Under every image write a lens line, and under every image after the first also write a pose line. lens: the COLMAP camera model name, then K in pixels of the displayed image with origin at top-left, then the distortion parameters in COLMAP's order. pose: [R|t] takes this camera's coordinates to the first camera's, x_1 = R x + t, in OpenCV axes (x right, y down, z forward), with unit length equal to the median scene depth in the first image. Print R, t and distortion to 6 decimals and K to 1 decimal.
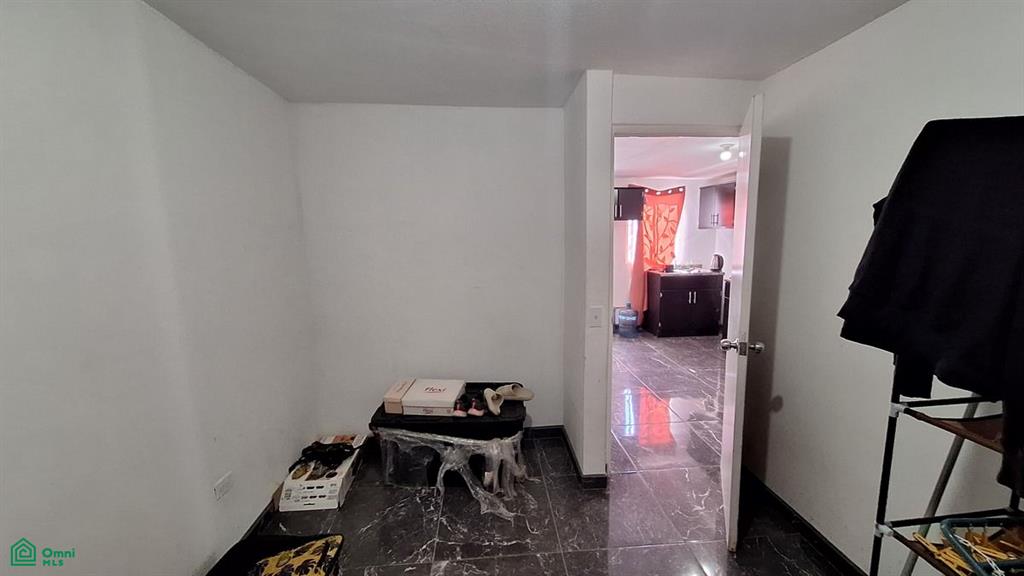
lens RADIAL K [[399.9, 0, 515.8], [0, 399.9, 292.7], [0, 0, 1]] dist [-0.007973, -0.000178]
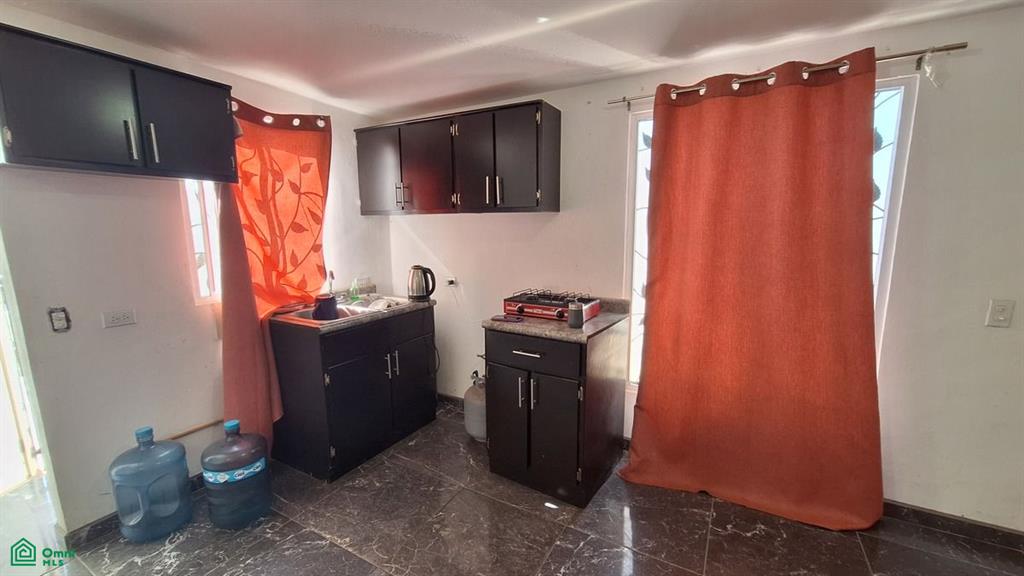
lens RADIAL K [[399.9, 0, 522.7], [0, 399.9, 292.9], [0, 0, 1]] dist [-0.007973, -0.000178]
pose [[0.526839, -0.122279, 0.841124, 0.137498], [0.110975, 0.991022, 0.074561, -0.080146], [-0.842689, 0.054062, 0.535679, 0.583804]]
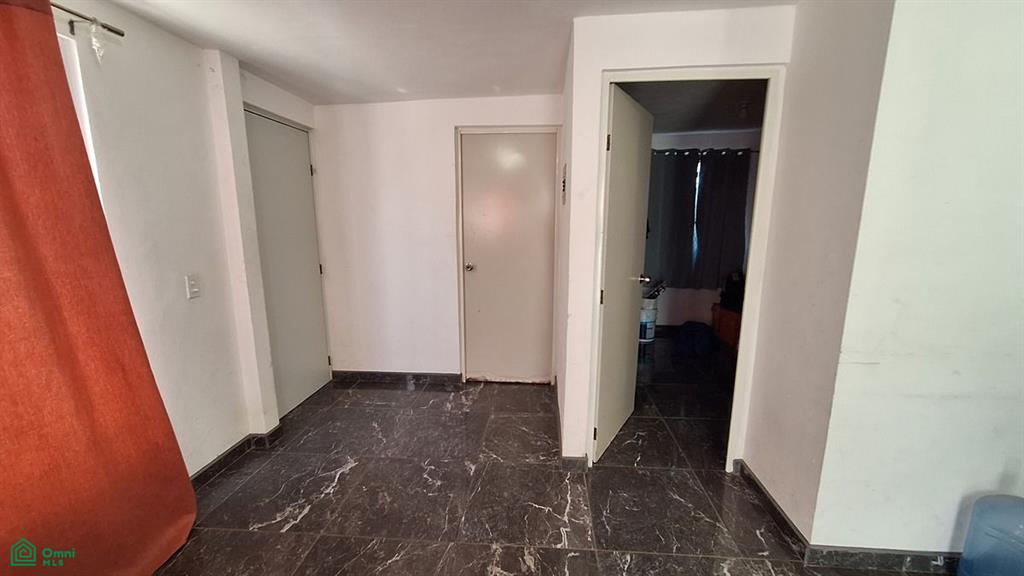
lens RADIAL K [[399.9, 0, 515.1], [0, 399.9, 293.7], [0, 0, 1]] dist [-0.007973, -0.000178]
pose [[-0.987654, -0.011778, 0.156209, 0.222030], [0.037987, 0.949401, 0.311760, -0.096318], [-0.151977, 0.313844, -0.937232, 0.724185]]
